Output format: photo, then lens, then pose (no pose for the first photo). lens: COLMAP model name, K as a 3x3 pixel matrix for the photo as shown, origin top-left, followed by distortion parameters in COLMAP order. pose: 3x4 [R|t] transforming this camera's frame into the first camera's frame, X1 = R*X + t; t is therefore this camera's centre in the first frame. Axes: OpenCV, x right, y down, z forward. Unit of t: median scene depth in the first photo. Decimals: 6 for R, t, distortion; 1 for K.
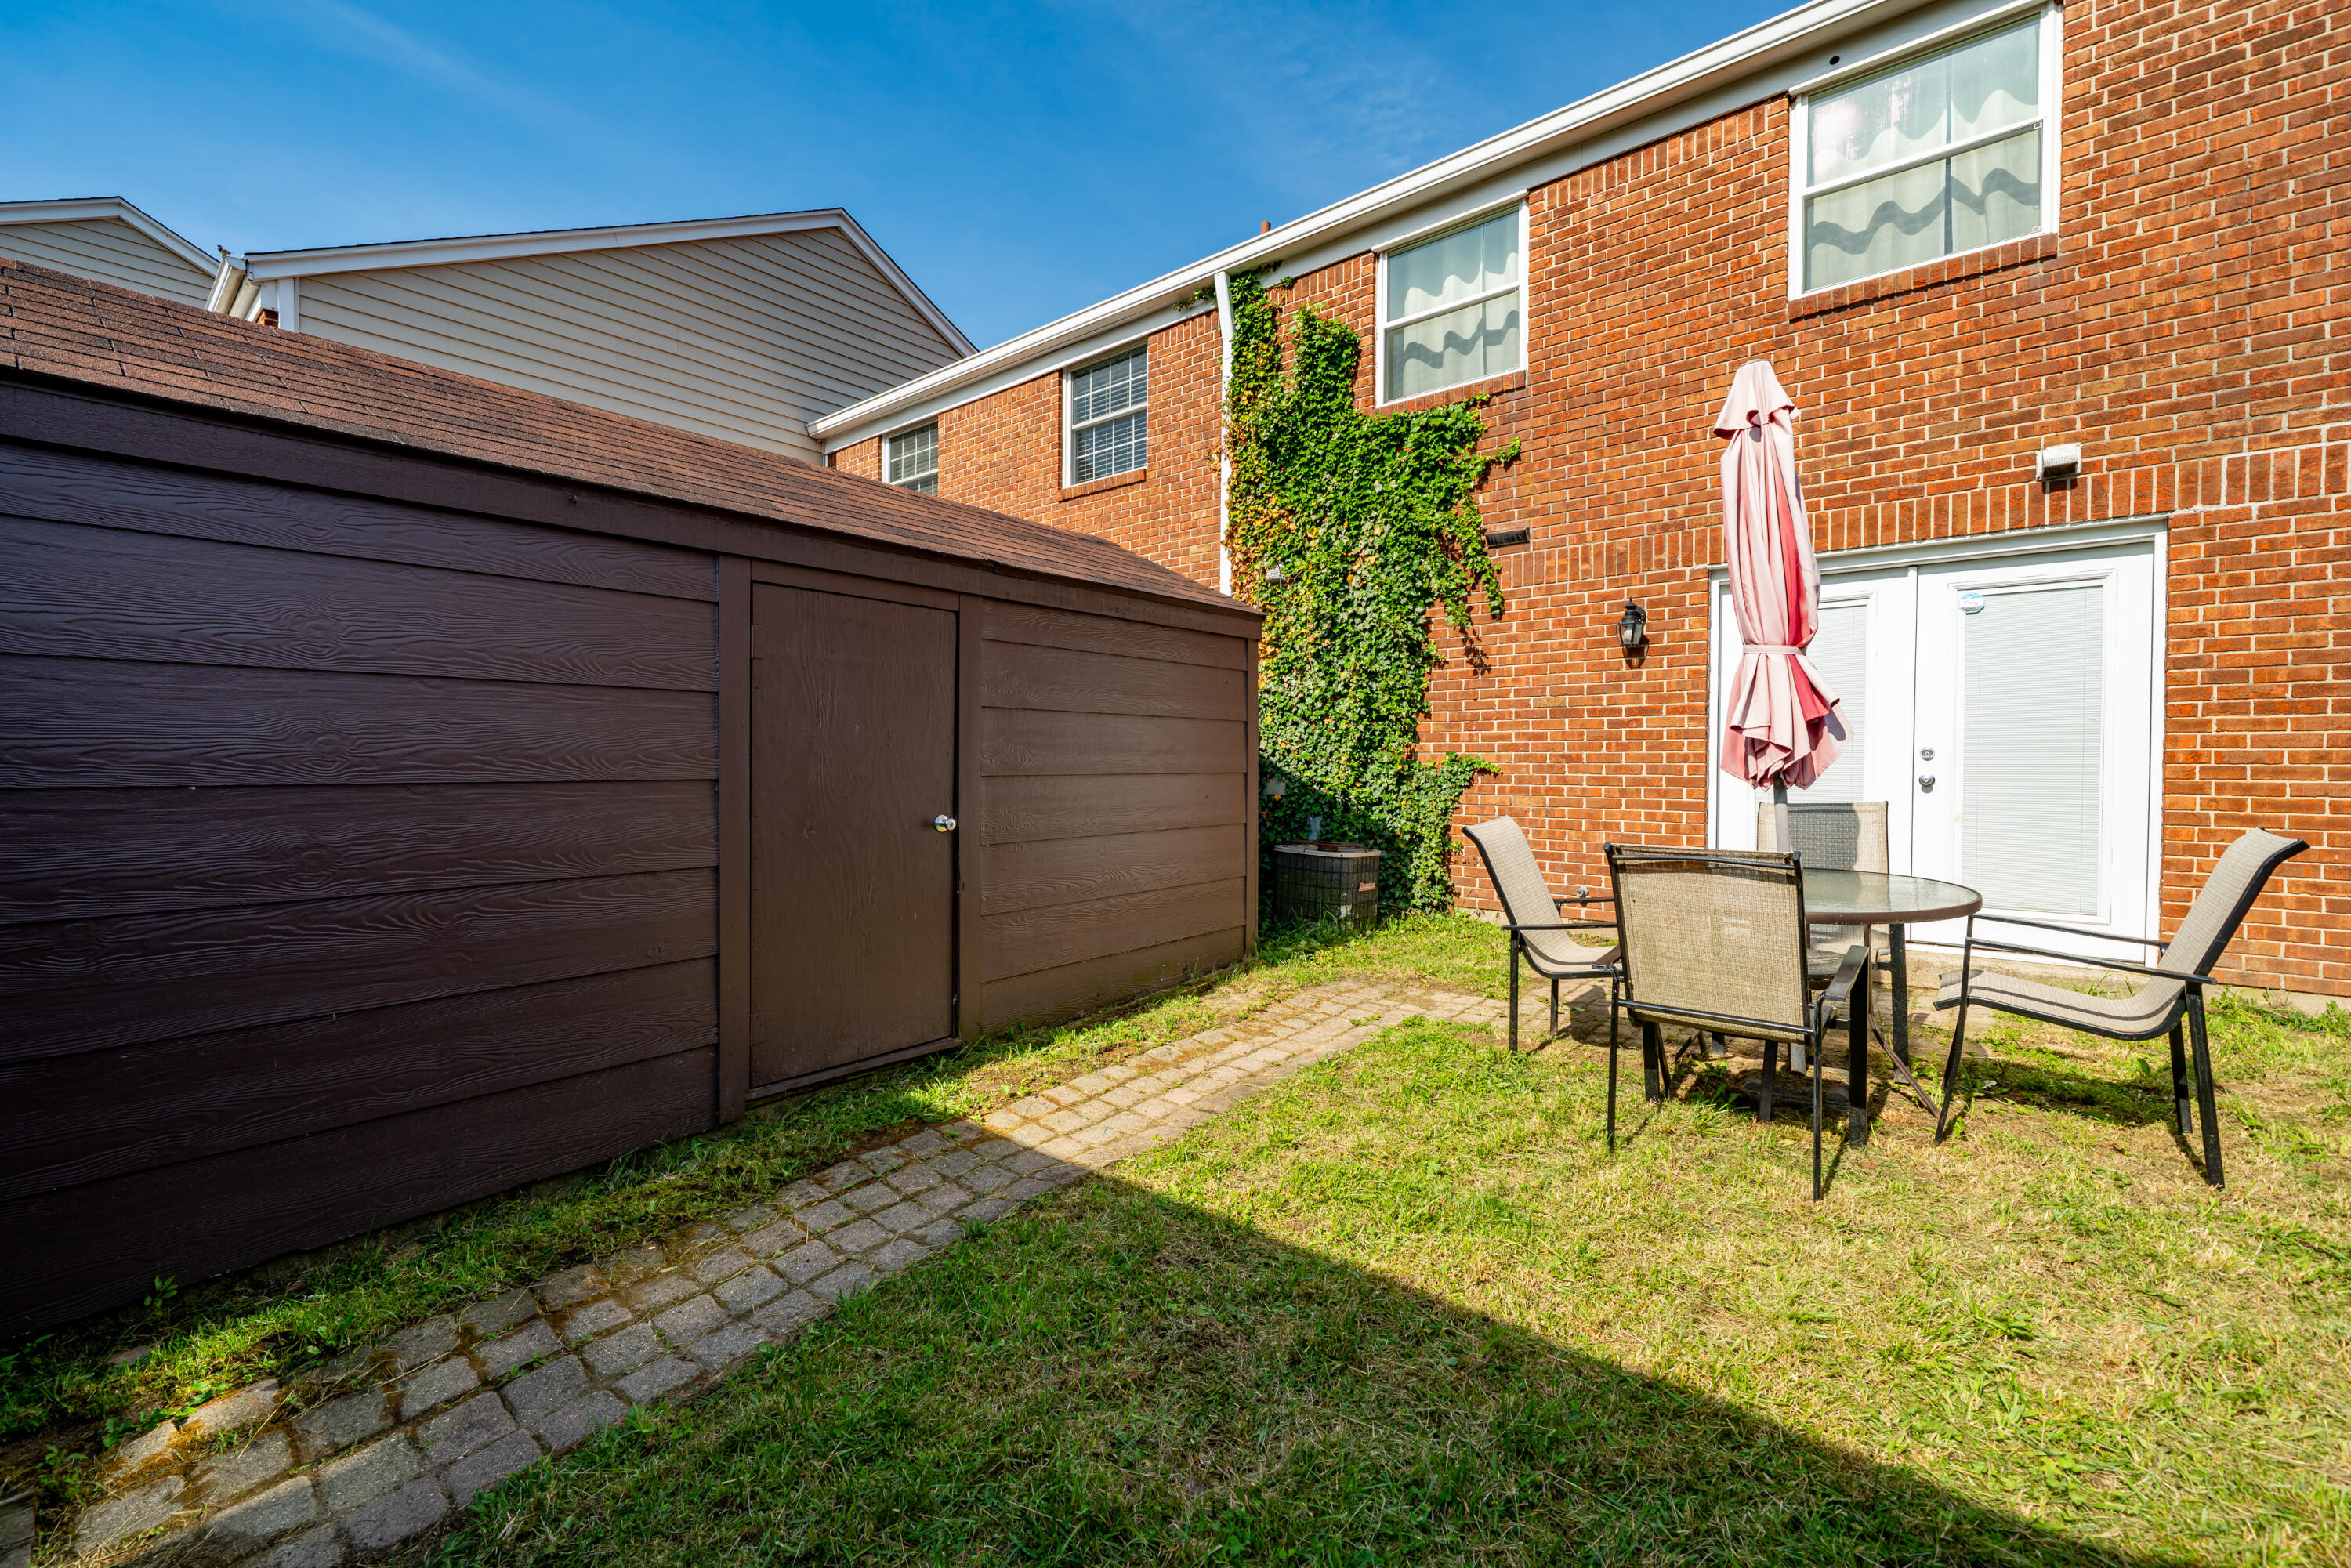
lens RADIAL K [[898.6, 0, 1104.0], [0, 898.6, 787.6], [0, 0, 1]] dist [-0.015815, 0.000892]
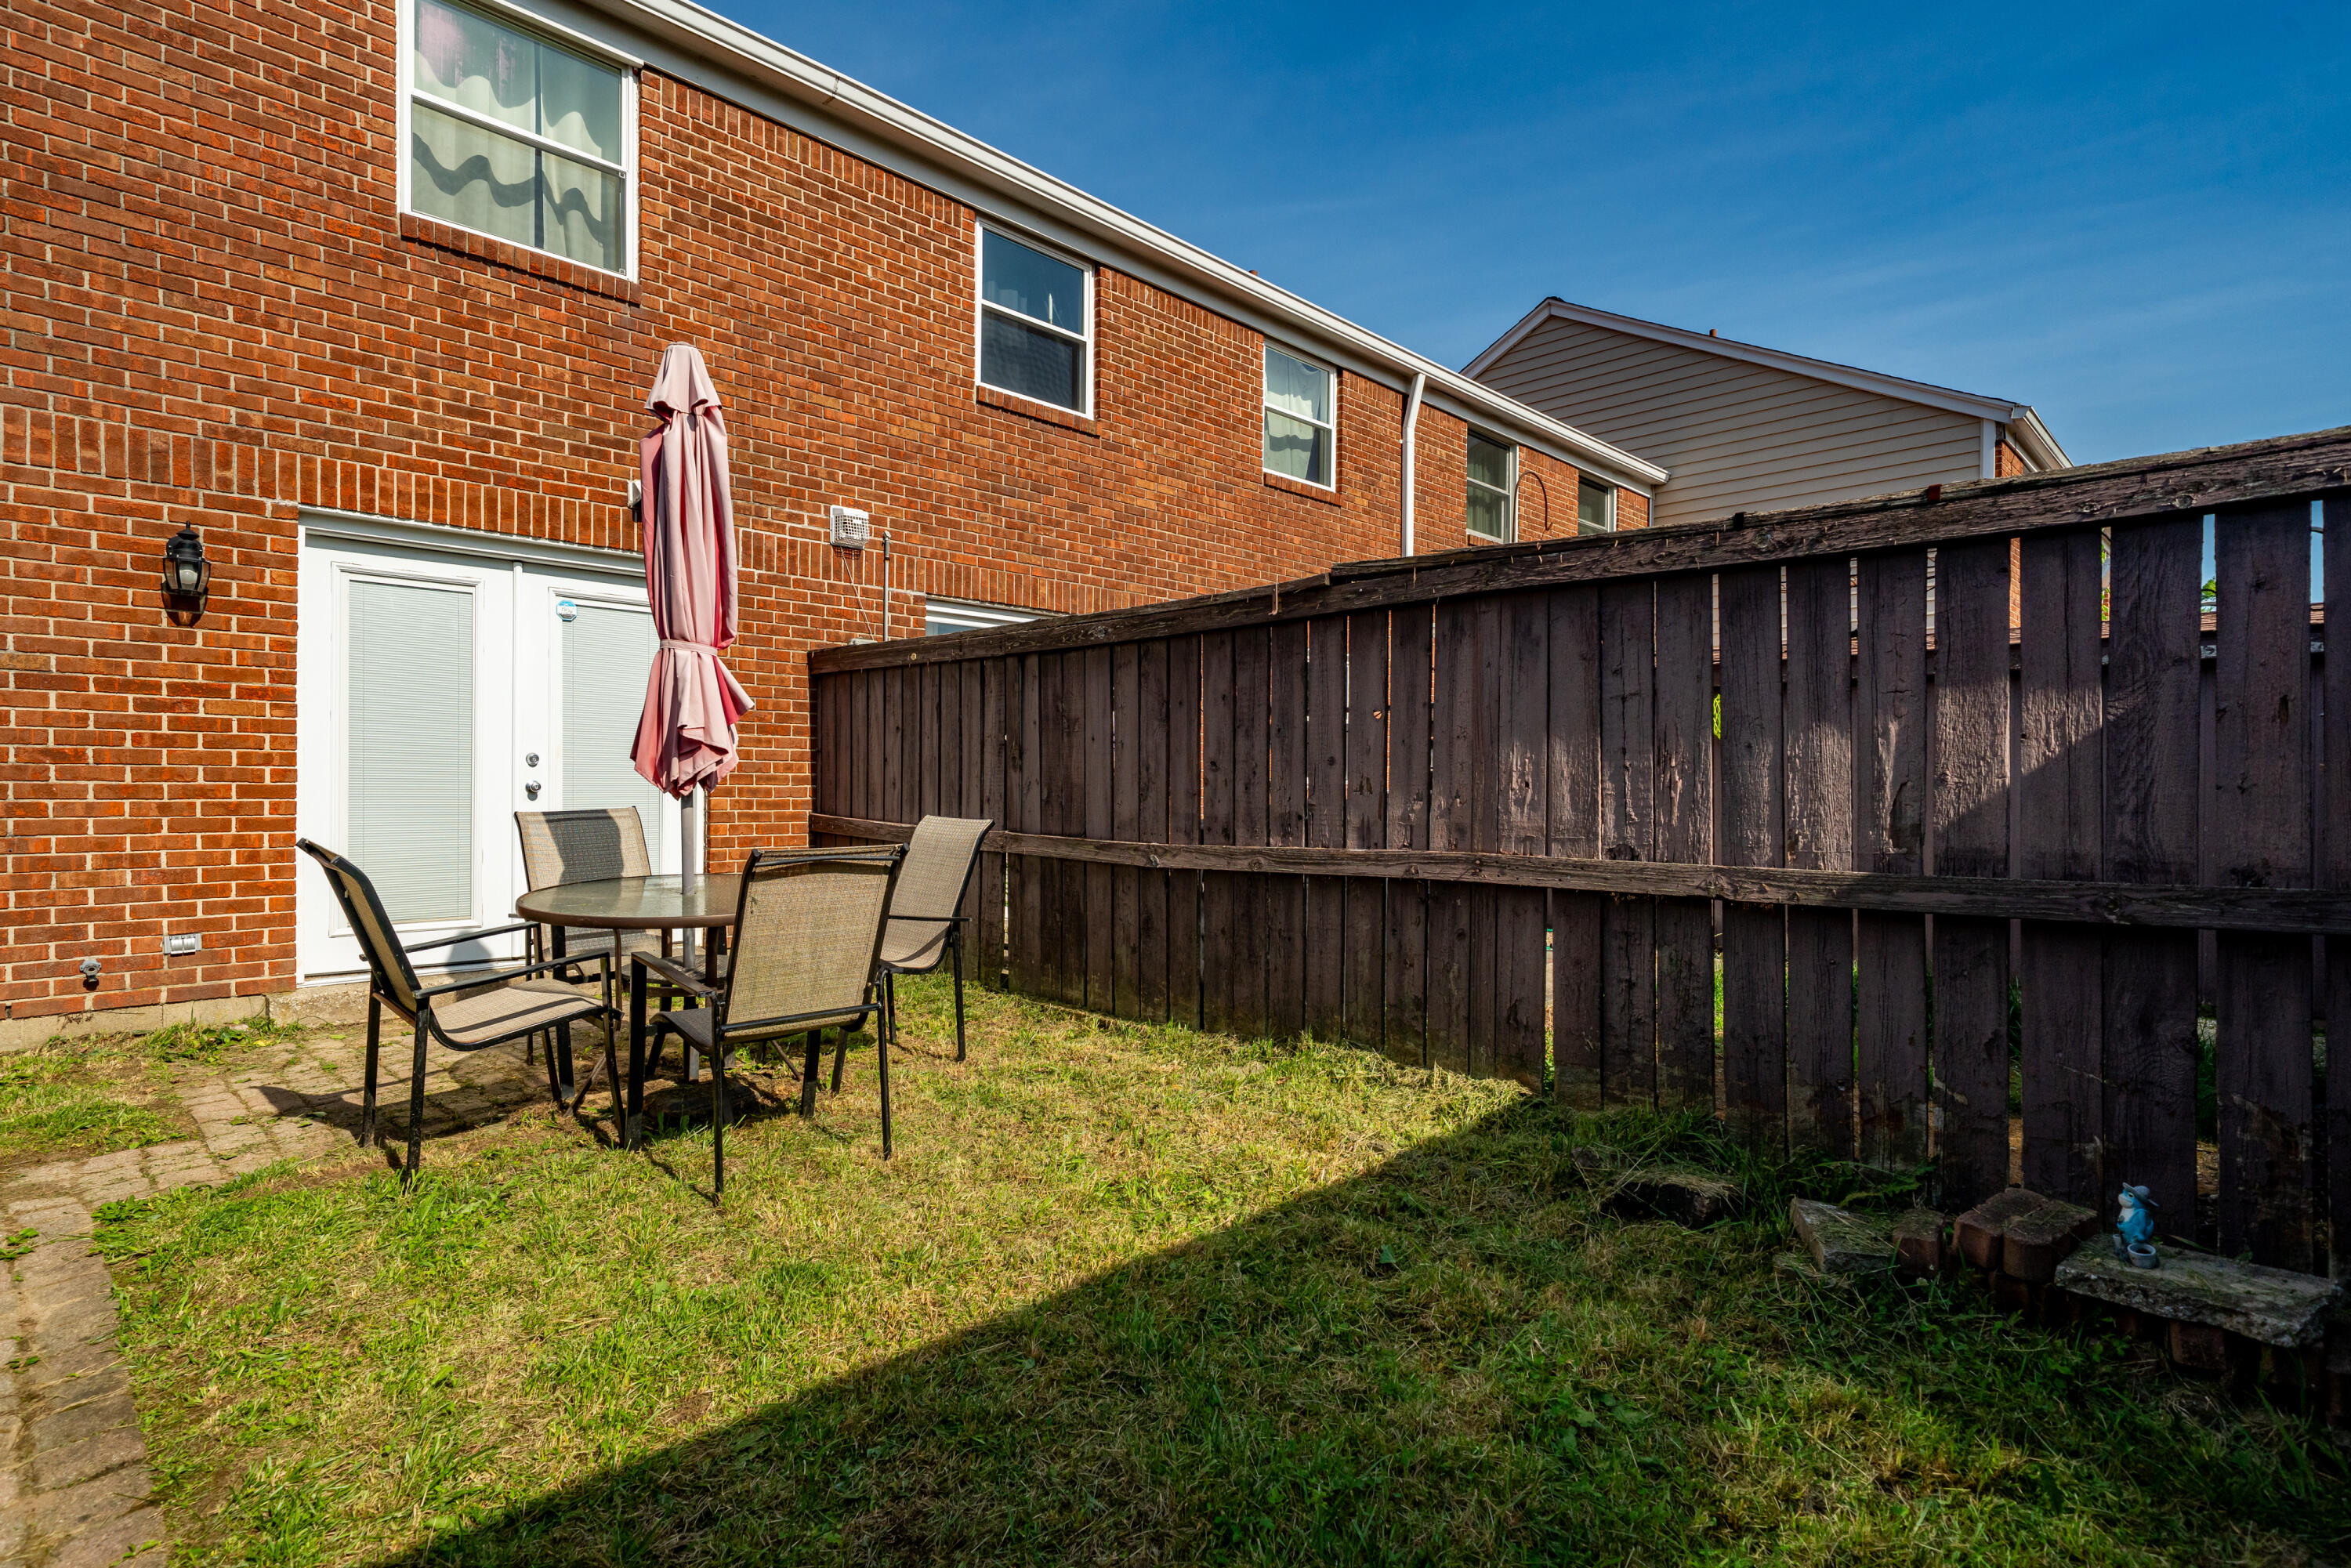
lens RADIAL K [[1148.6, 0, 1168.7], [0, 1148.6, 774.5], [0, 0, 1]] dist [0.012497, 0.000939]
pose [[0.092461, 0.006375, 0.995696, -0.223817], [0.018336, 0.999799, -0.008104, 0.000715], [-0.995547, 0.019007, 0.092325, 0.178166]]
